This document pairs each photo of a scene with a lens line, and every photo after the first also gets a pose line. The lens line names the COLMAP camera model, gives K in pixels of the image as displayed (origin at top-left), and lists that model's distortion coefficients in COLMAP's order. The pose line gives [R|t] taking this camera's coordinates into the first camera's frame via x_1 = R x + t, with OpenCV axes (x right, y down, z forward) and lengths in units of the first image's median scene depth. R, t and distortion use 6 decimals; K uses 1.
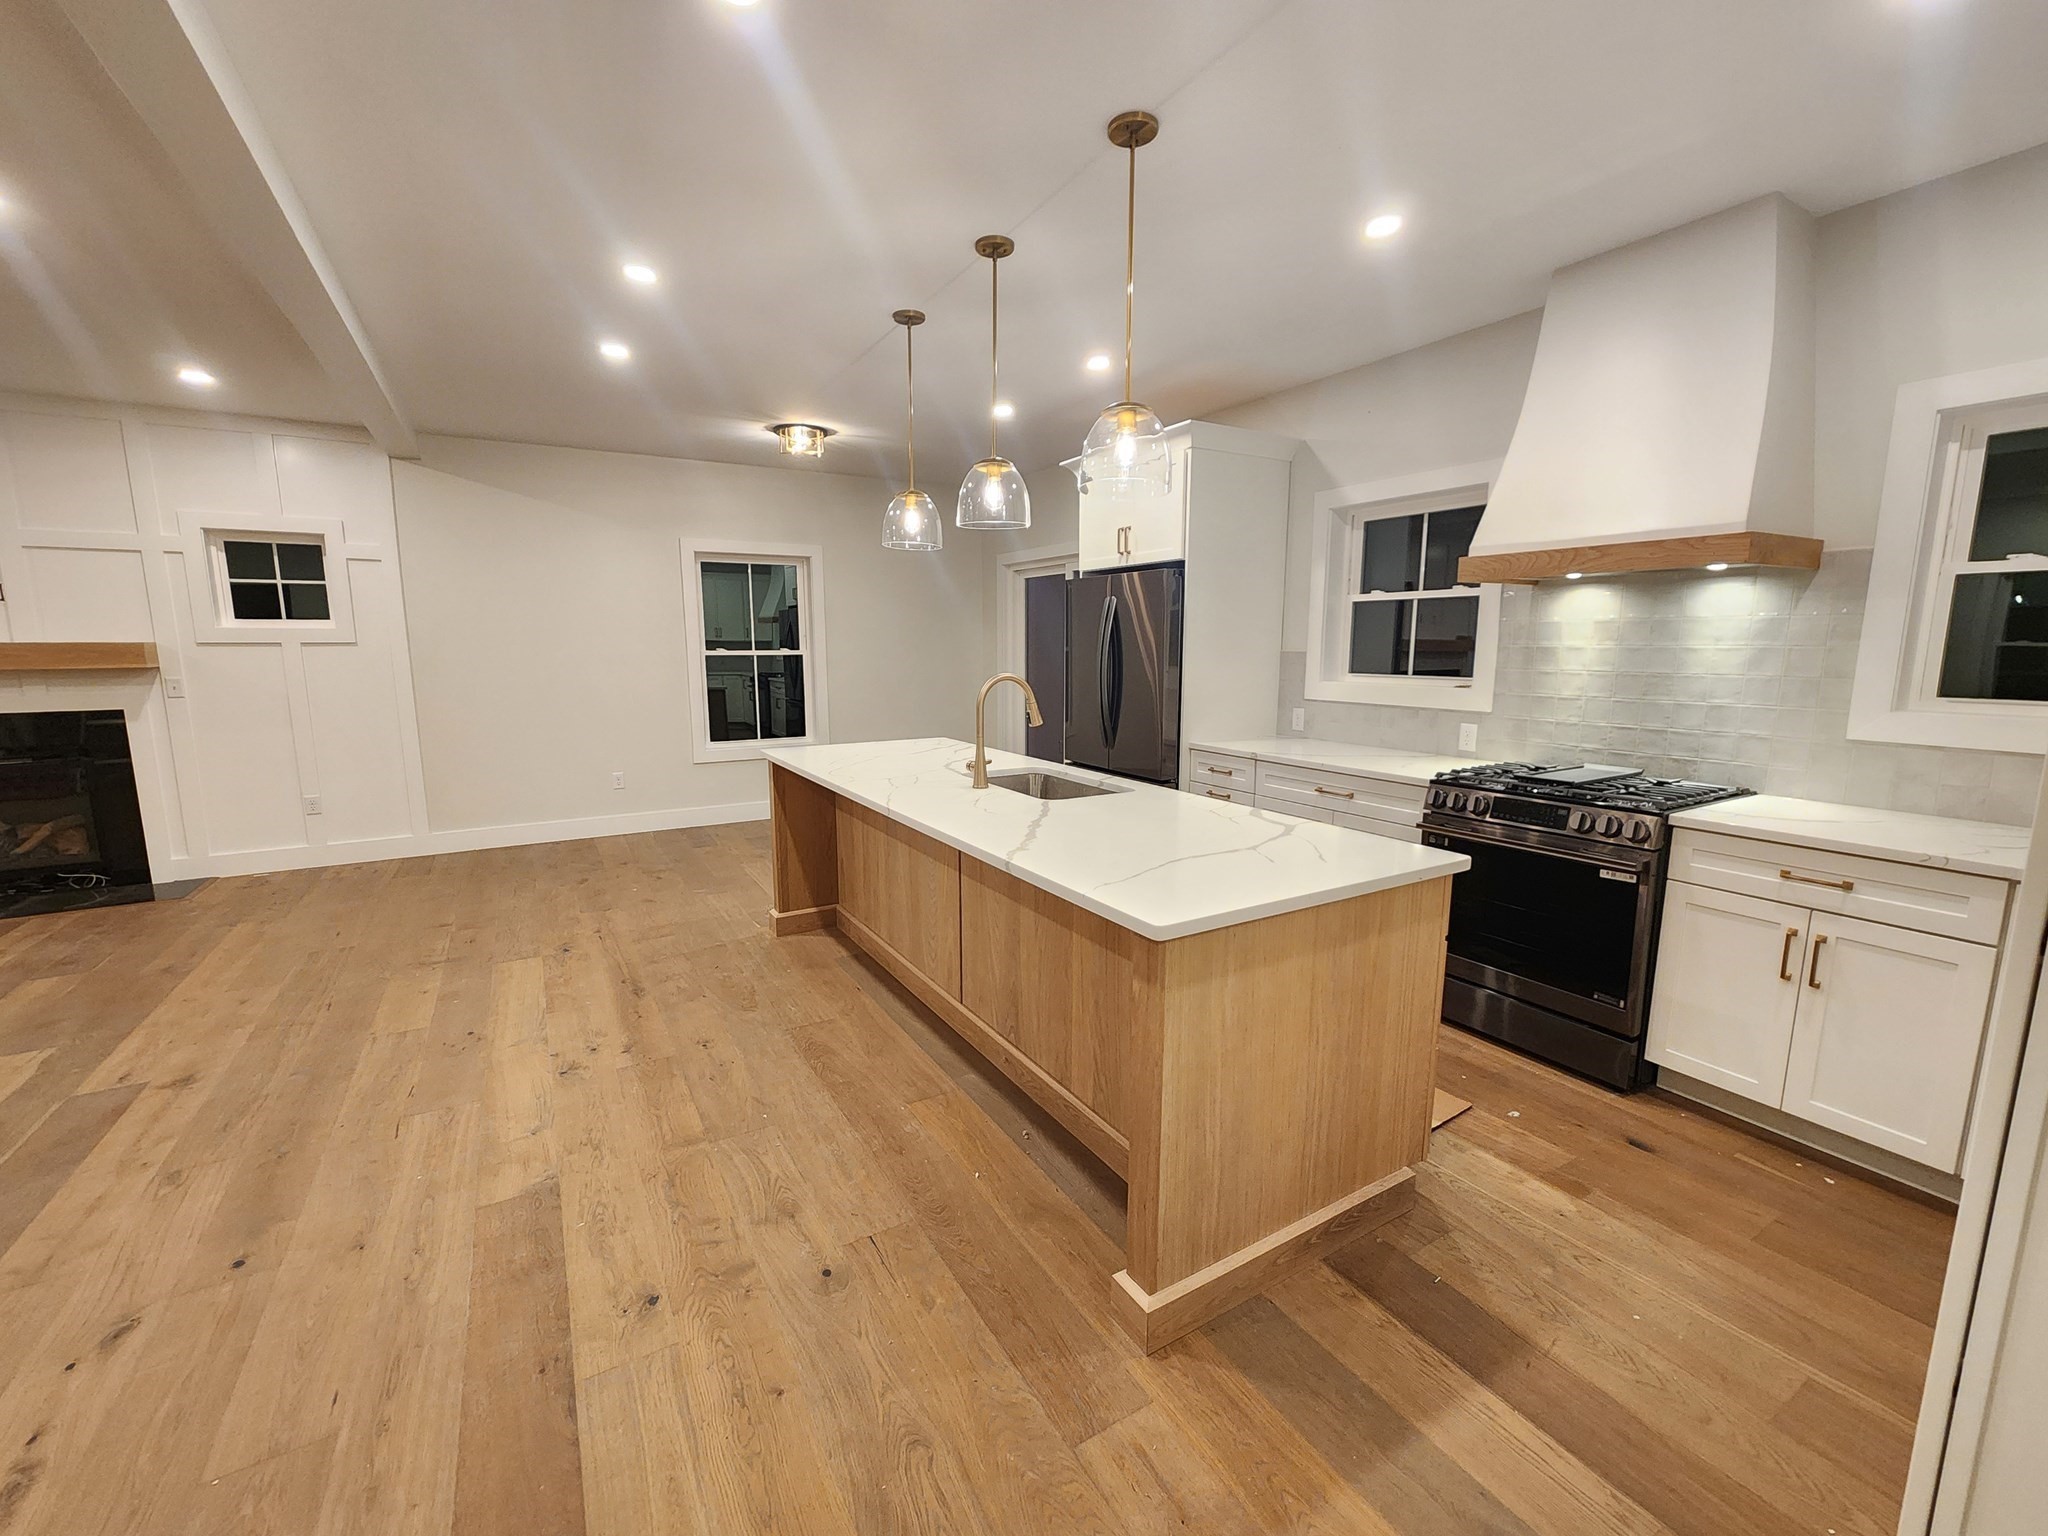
lens RADIAL K [[842.6, 0, 1024.0], [0, 842.6, 768.0], [0, 0, 1]] dist [0.000326, -0.000153]
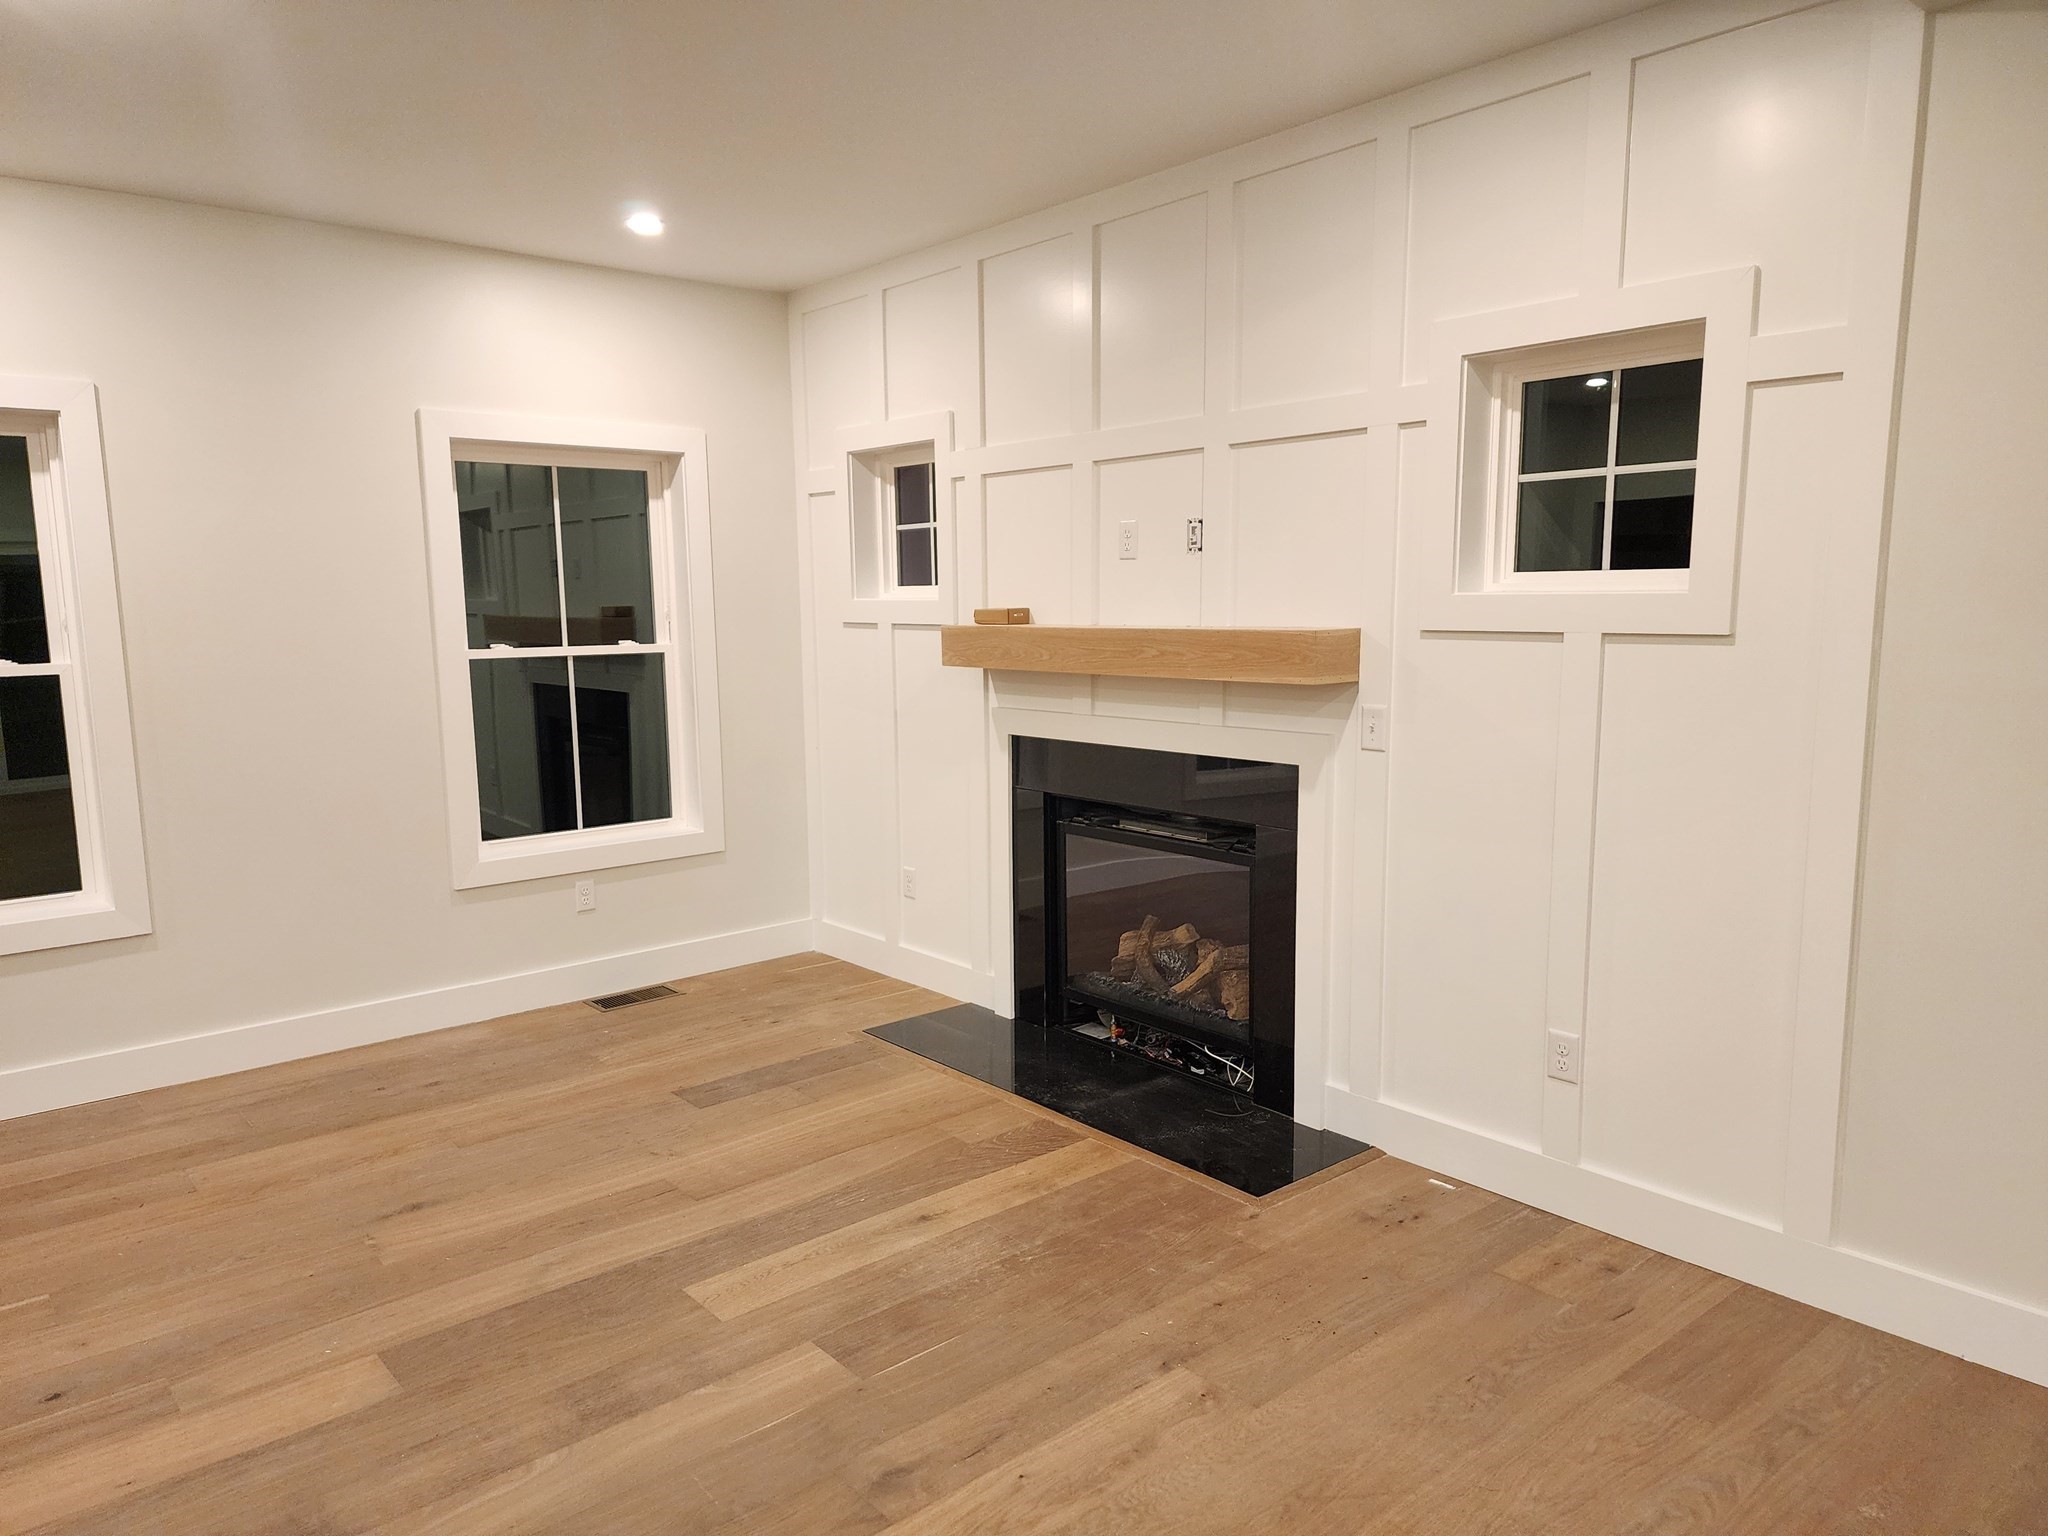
lens RADIAL K [[1373.6, 0, 996.2], [0, 1373.6, 782.0], [0, 0, 1]] dist [0.083380, -0.073237]
pose [[0.168545, 0.135596, -0.976323, -0.310687], [-0.138808, 0.983888, 0.112683, -0.121908], [0.975871, 0.116529, 0.184651, 0.666059]]
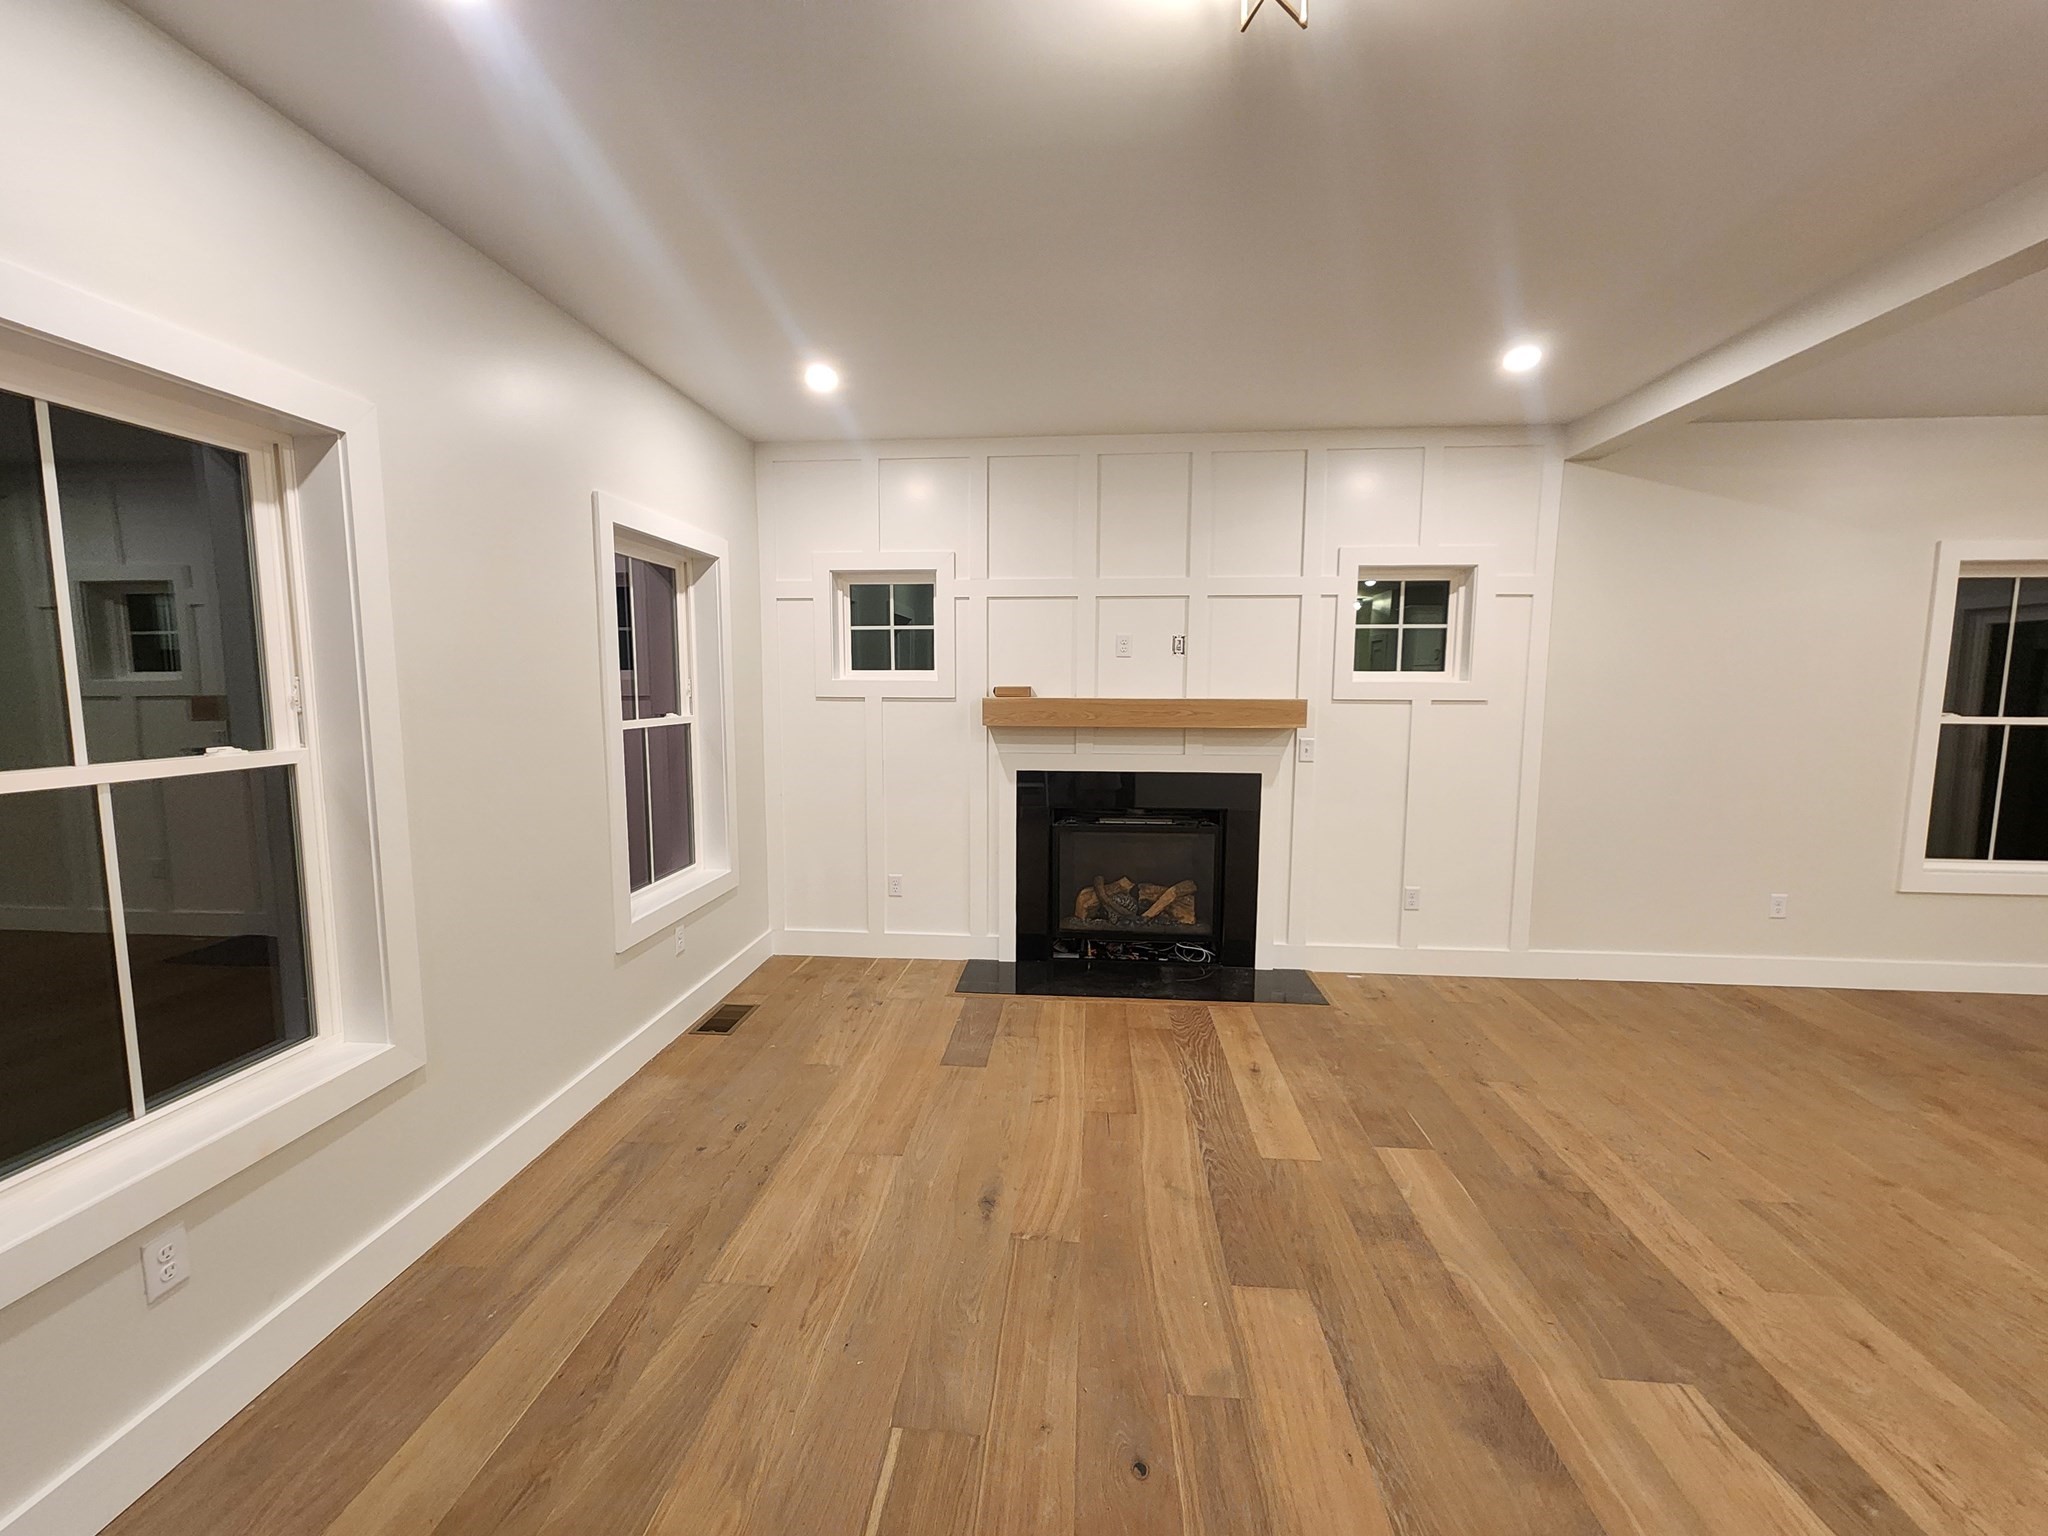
lens RADIAL K [[842.6, 0, 1024.0], [0, 842.6, 768.0], [0, 0, 1]] dist [0.000326, -0.000153]
pose [[0.816844, 0.064154, -0.573280, -0.743530], [-0.093071, 0.995433, -0.021219, -0.031422], [0.569301, 0.070688, 0.819085, 0.123832]]
